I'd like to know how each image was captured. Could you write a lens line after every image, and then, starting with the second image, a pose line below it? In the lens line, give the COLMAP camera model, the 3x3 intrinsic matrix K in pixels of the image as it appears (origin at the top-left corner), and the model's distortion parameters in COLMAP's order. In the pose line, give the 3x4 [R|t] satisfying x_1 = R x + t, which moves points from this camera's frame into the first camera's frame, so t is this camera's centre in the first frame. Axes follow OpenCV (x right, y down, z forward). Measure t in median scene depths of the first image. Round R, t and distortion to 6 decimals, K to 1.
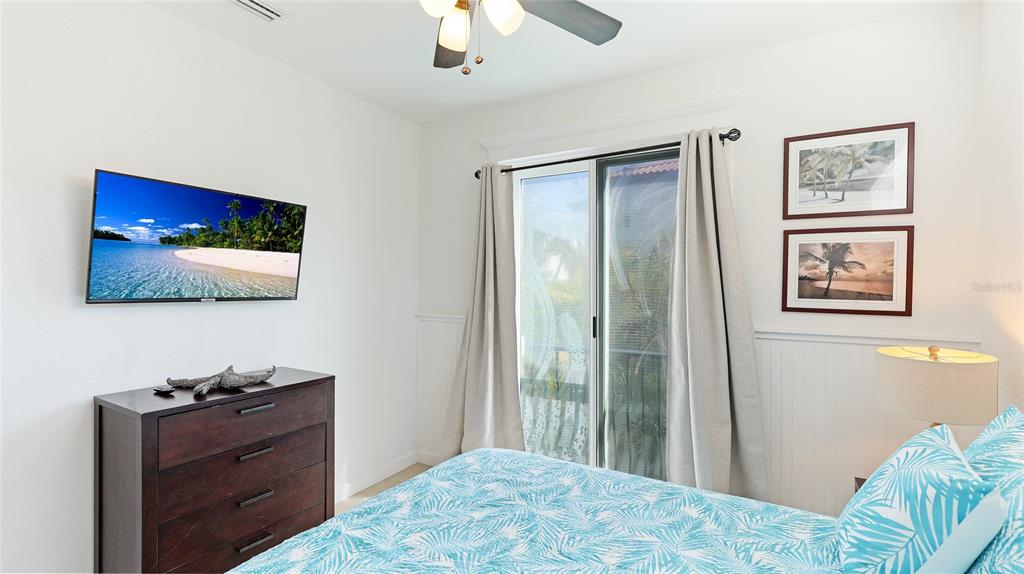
lens RADIAL K [[463.6, 0, 513.9], [0, 463.6, 281.6], [0, 0, 1]] dist [-0.000390, 0.000284]
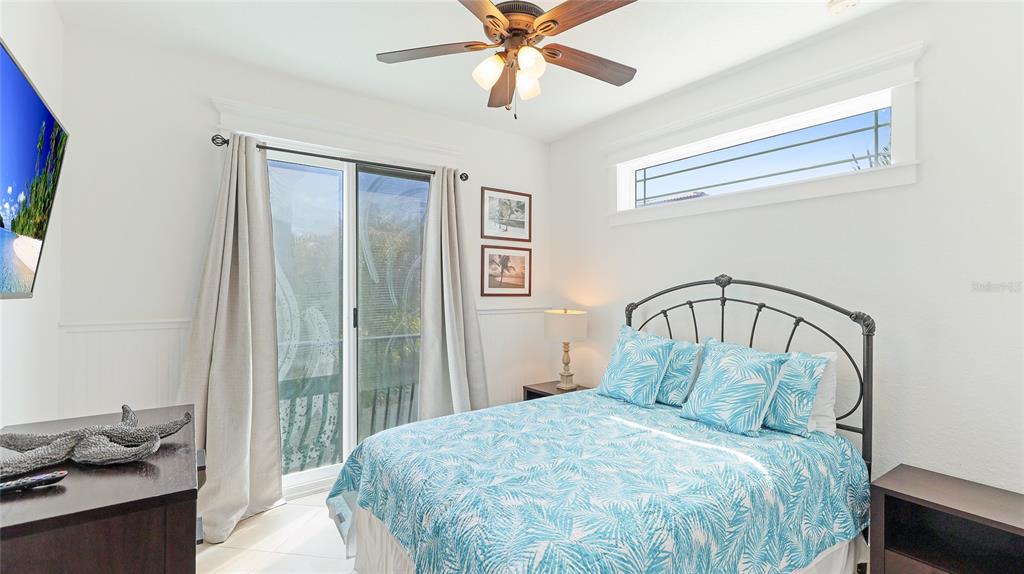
lens RADIAL K [[463.6, 0, 513.9], [0, 463.6, 281.6], [0, 0, 1]] dist [-0.000390, 0.000284]
pose [[0.385921, 0.004836, 0.922519, -0.853394], [-0.004274, 0.999985, -0.003454, 0.019734], [-0.922522, -0.002610, 0.385935, 0.301795]]
